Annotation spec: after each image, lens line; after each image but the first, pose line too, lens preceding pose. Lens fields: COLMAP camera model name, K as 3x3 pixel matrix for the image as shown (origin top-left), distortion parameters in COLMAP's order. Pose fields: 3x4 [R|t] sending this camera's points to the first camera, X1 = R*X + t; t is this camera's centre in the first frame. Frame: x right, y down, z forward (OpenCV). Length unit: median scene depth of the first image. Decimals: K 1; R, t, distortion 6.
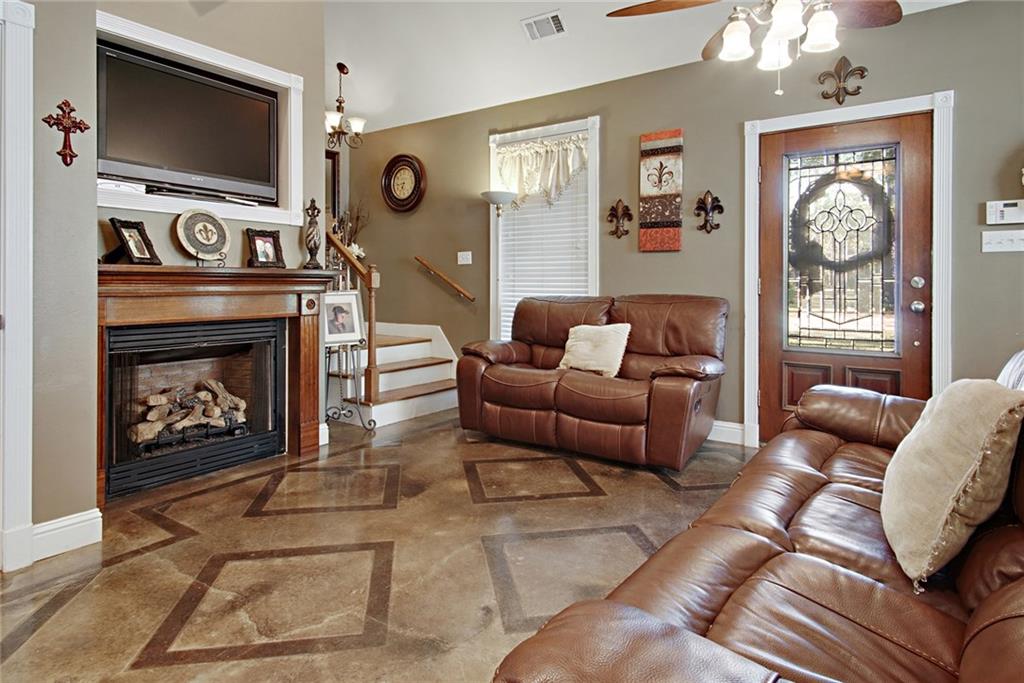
lens RADIAL K [[575.3, 0, 507.0], [0, 575.3, 281.6], [0, 0, 1]] dist [0.017311, -0.001301]
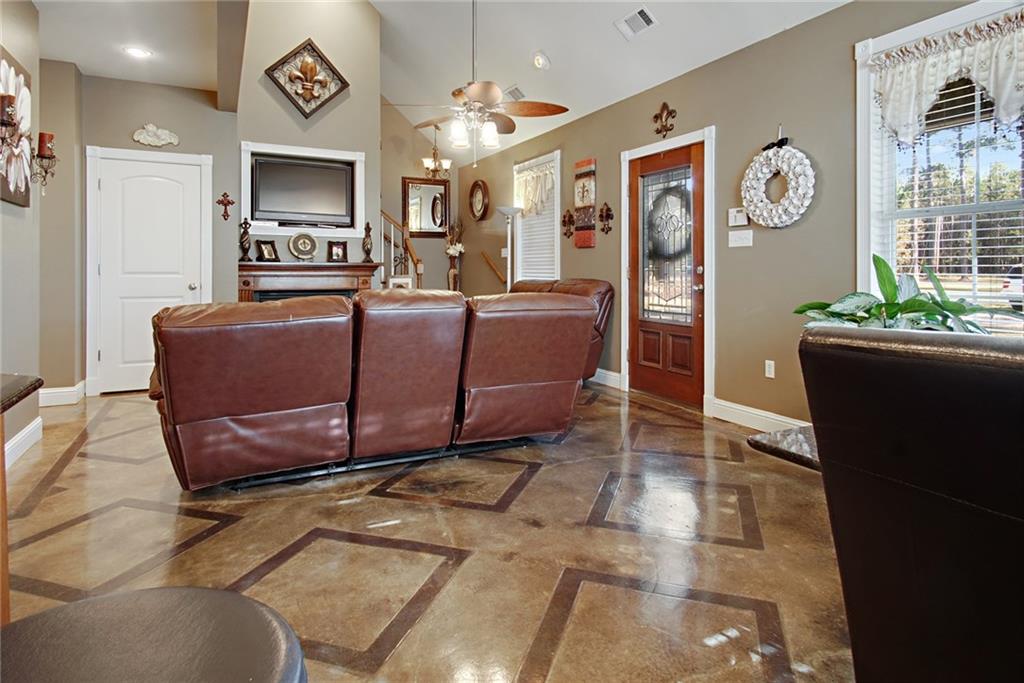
lens RADIAL K [[575.3, 0, 513.1], [0, 575.3, 266.9], [0, 0, 1]] dist [0.017311, -0.001301]
pose [[0.886475, -0.003106, -0.462767, 0.844473], [0.000211, 0.999980, -0.006307, 0.002390], [0.462777, 0.005493, 0.886458, -0.332297]]
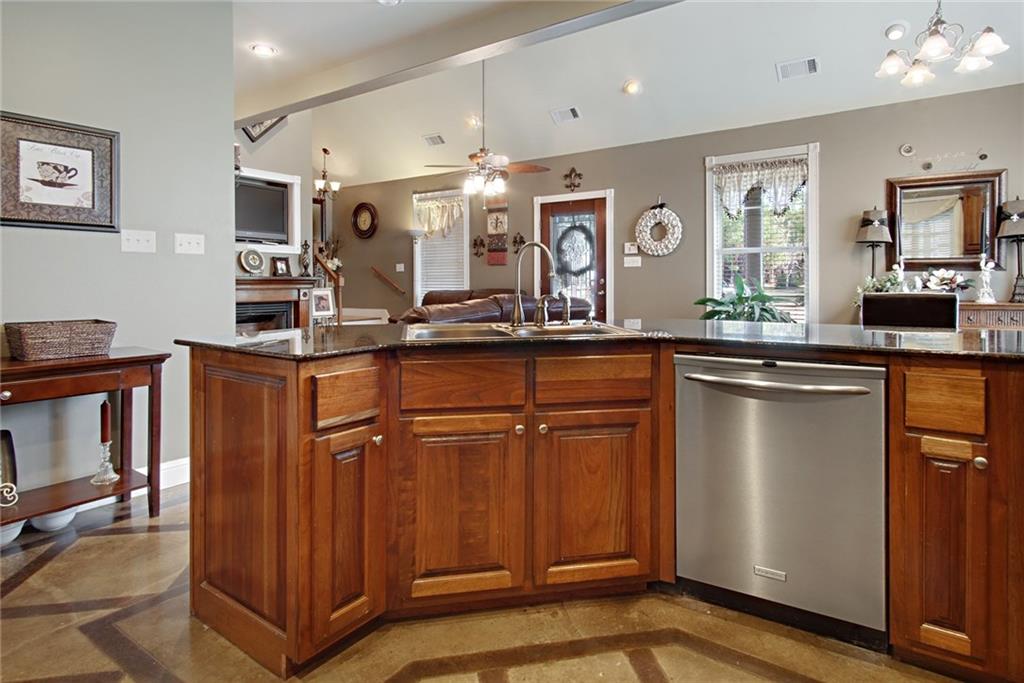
lens RADIAL K [[575.3, 0, 510.1], [0, 575.3, 278.9], [0, 0, 1]] dist [0.017311, -0.001301]
pose [[0.999975, -0.006602, -0.002534, 0.349520], [0.006598, 0.999977, -0.001670, -0.005204], [0.002545, 0.001653, 0.999995, -0.922947]]
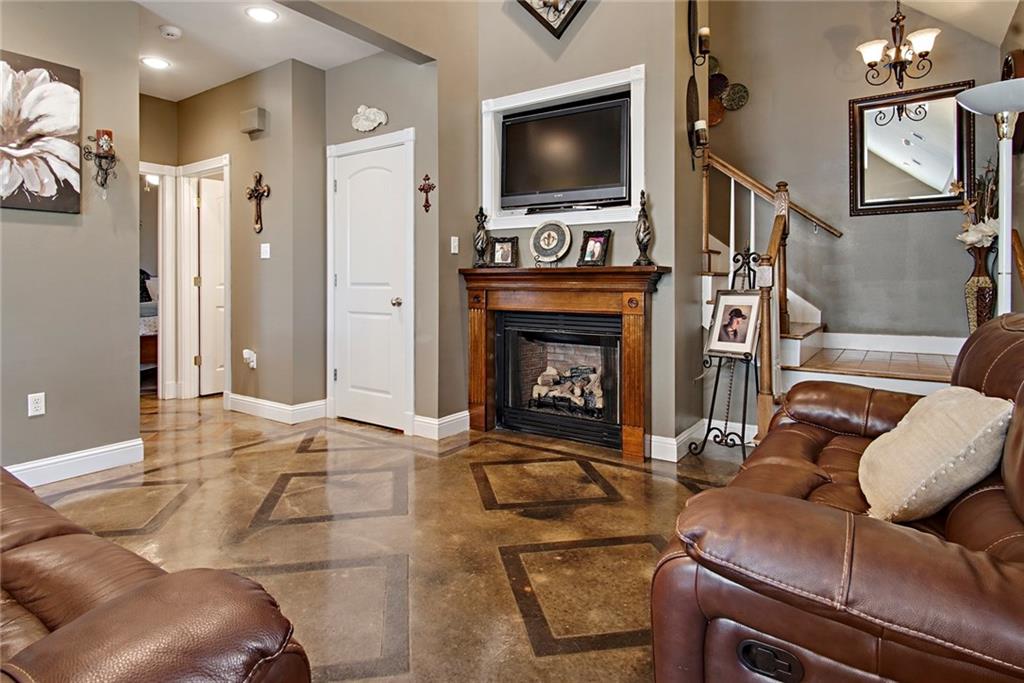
lens RADIAL K [[575.3, 0, 514.3], [0, 575.3, 277.8], [0, 0, 1]] dist [0.017311, -0.001301]
pose [[0.013587, -0.004784, -0.999896, 0.589412], [0.003158, 0.999984, -0.004742, 0.001668], [0.999903, -0.003093, 0.013602, 0.770487]]
